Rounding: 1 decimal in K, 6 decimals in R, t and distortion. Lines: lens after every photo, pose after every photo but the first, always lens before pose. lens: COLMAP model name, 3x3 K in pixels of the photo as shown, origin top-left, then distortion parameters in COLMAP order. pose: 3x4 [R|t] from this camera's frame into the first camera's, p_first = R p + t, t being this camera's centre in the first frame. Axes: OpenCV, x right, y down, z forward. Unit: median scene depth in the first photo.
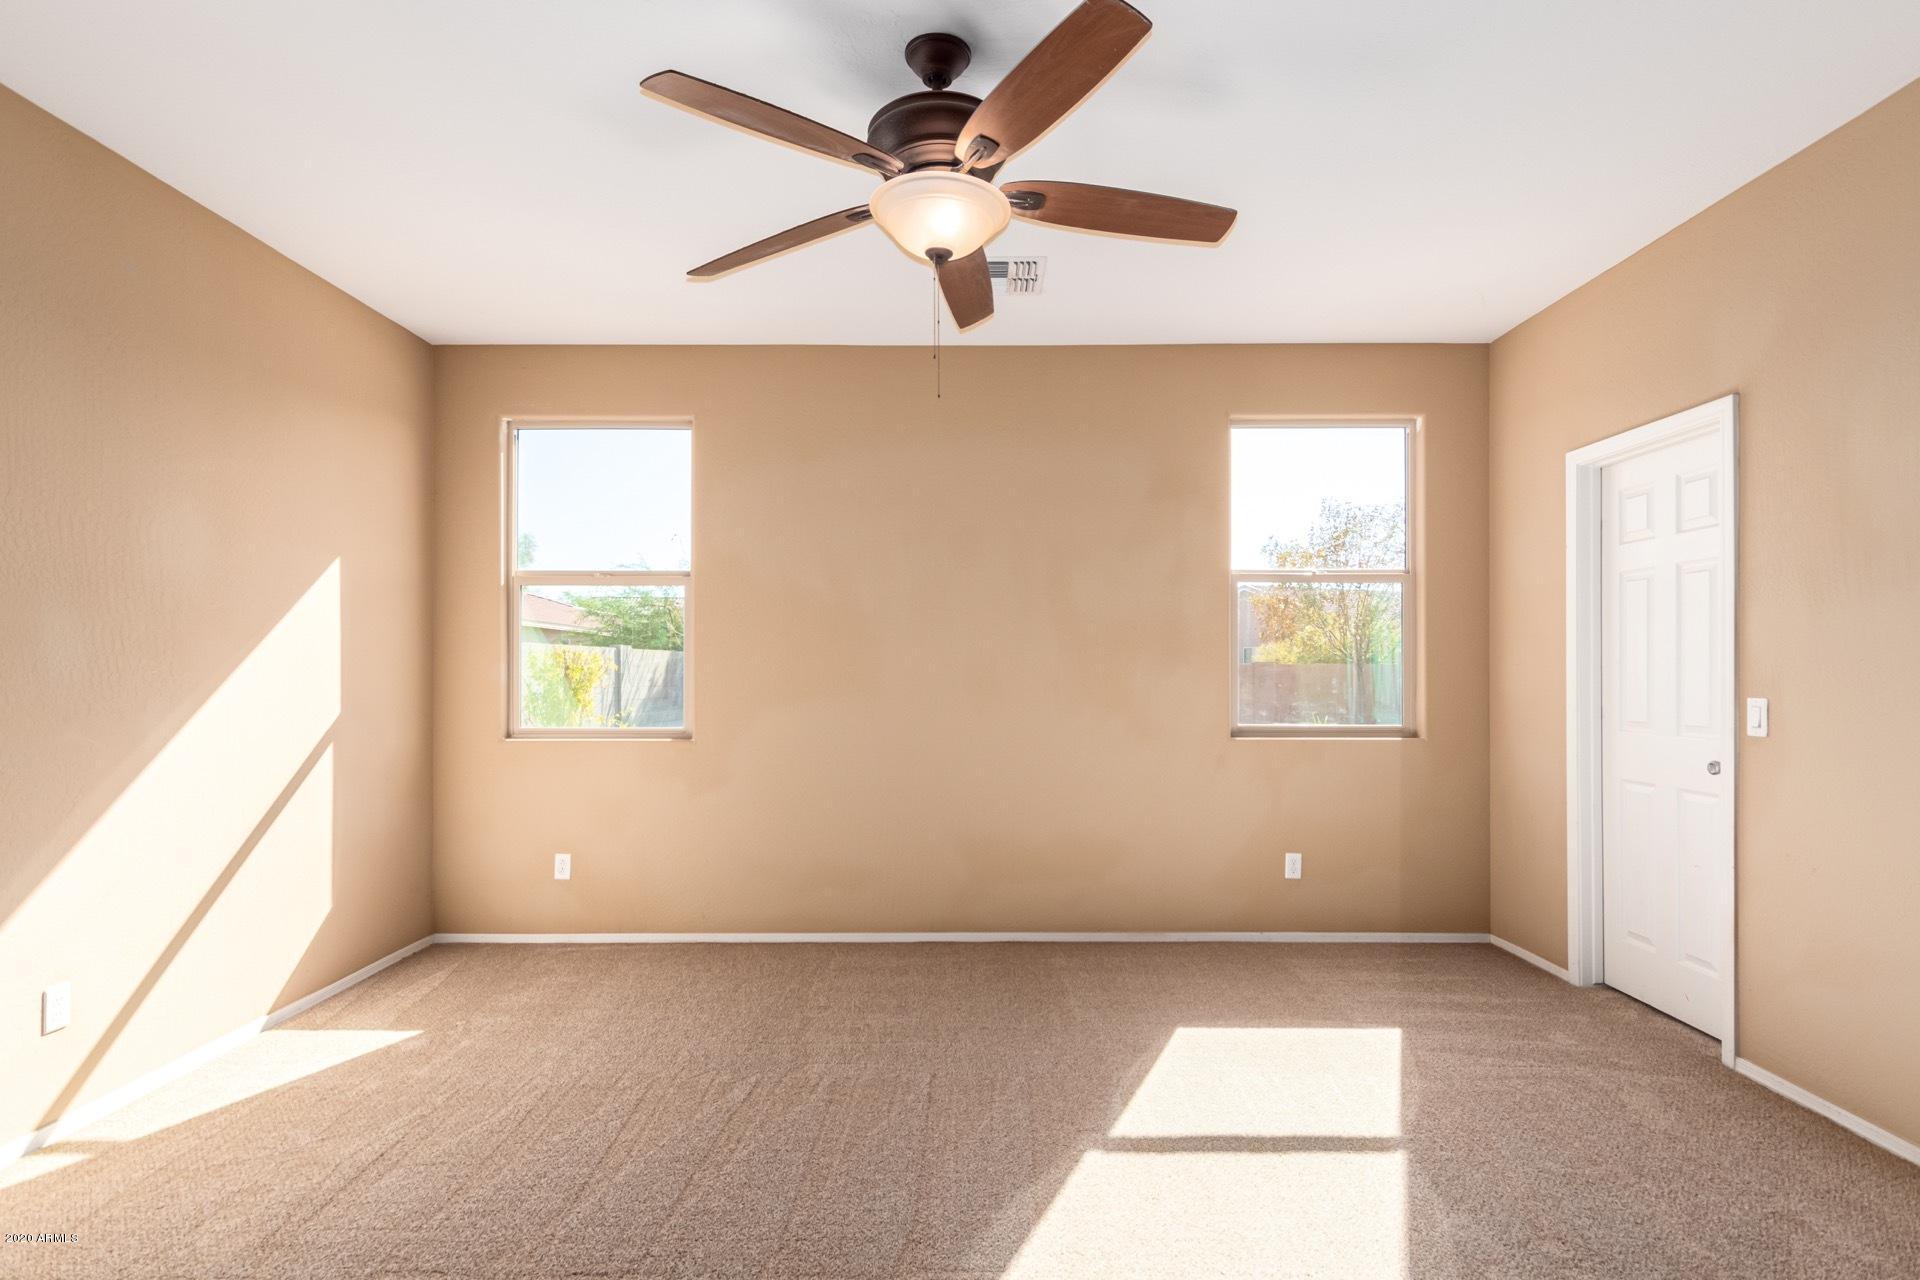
lens RADIAL K [[1017.6, 0, 971.2], [0, 1017.6, 657.9], [0, 0, 1]] dist [0.025909, -0.001550]
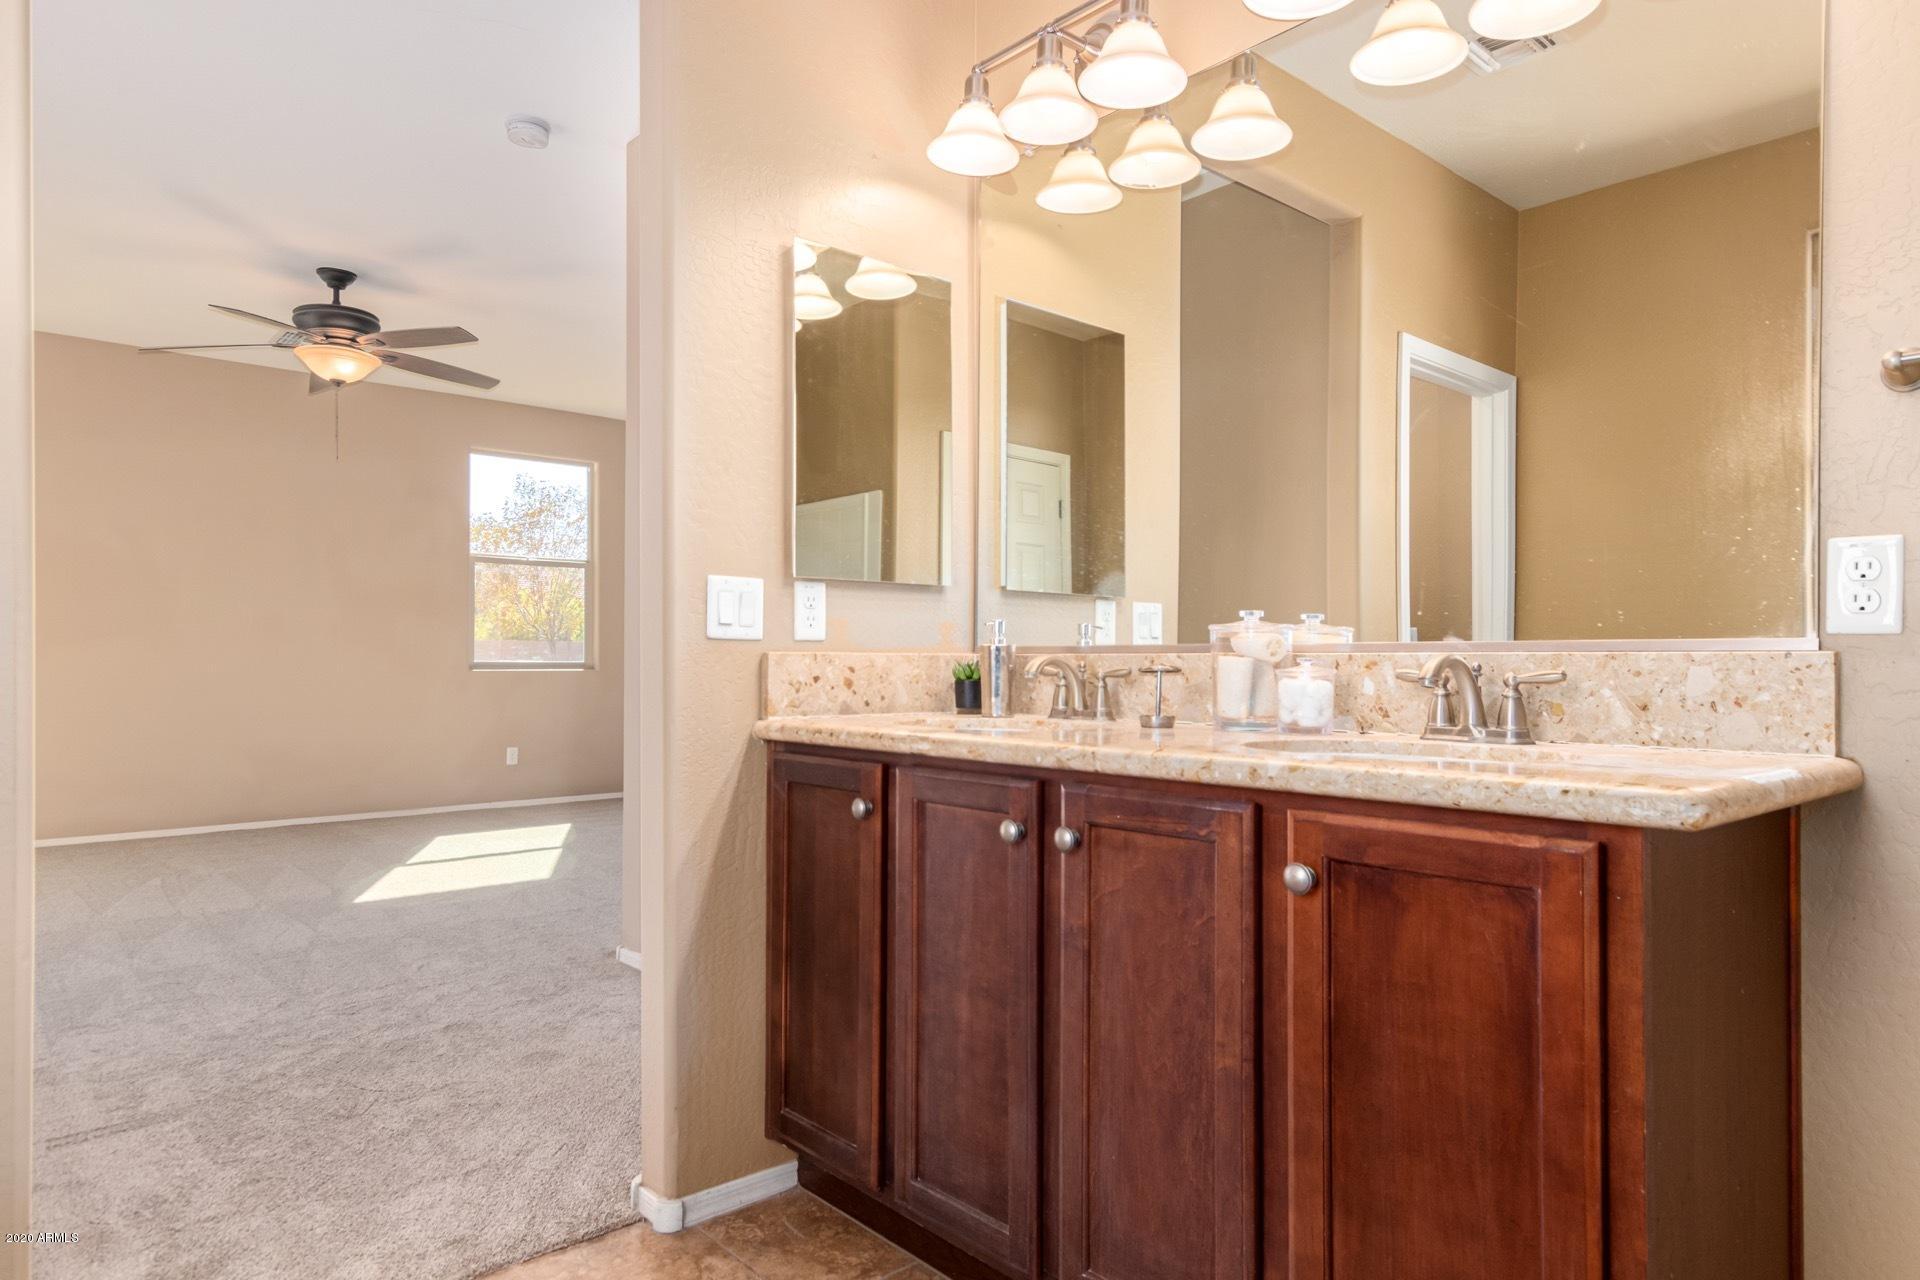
lens RADIAL K [[1148.8, 0, 960.0], [0, 1148.8, 640.0], [0, 0, 1]] dist [-0.004684, -0.000657]
pose [[0.760946, 0.008889, 0.648755, -0.242170], [-0.007867, 0.999959, -0.004474, 0.033973], [-0.648768, -0.001699, 0.760985, -0.611881]]
